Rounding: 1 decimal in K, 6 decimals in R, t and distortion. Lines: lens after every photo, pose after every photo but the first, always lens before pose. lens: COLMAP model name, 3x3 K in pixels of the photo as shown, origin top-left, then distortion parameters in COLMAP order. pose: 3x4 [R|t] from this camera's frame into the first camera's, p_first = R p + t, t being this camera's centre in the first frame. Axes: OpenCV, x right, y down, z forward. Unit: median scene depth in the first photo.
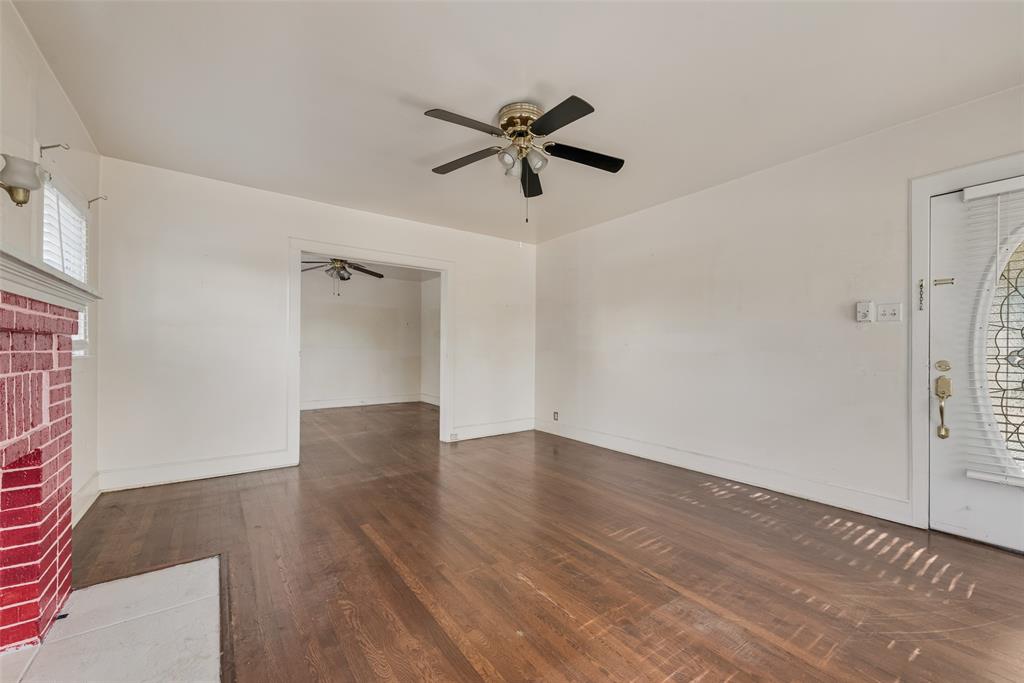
lens RADIAL K [[402.5, 0, 512.7], [0, 402.5, 339.8], [0, 0, 1]] dist [0.002478, -0.000113]
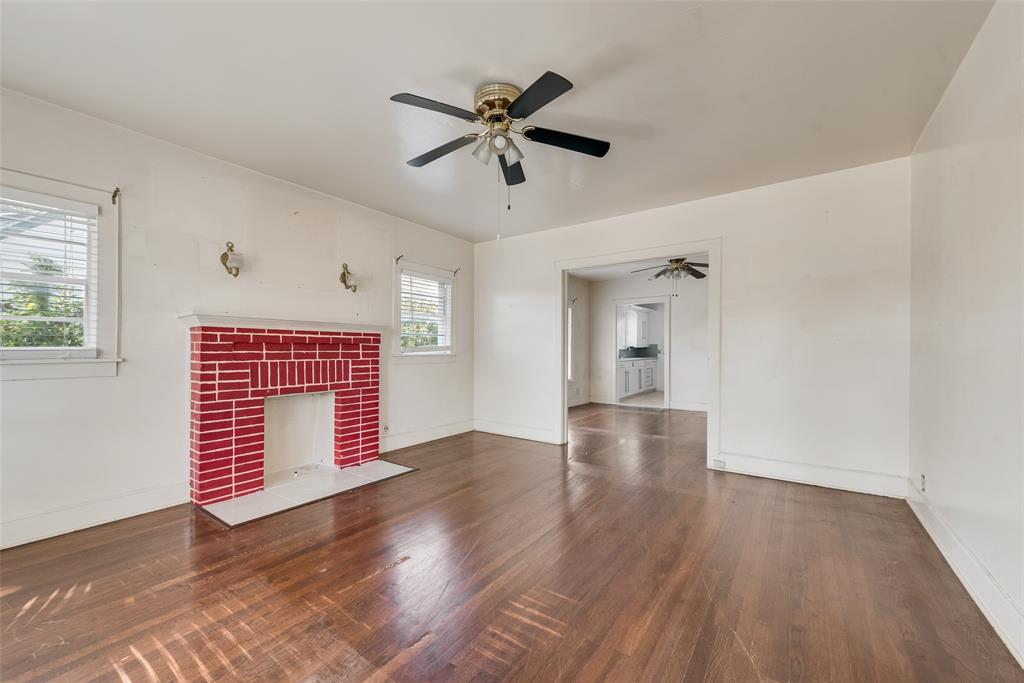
lens RADIAL K [[402.5, 0, 512.7], [0, 402.5, 339.8], [0, 0, 1]] dist [0.002478, -0.000113]
pose [[0.314881, -0.028022, -0.948717, 0.874562], [0.021590, 0.999517, -0.022357, 0.021178], [0.948885, -0.013443, 0.315334, 0.710667]]
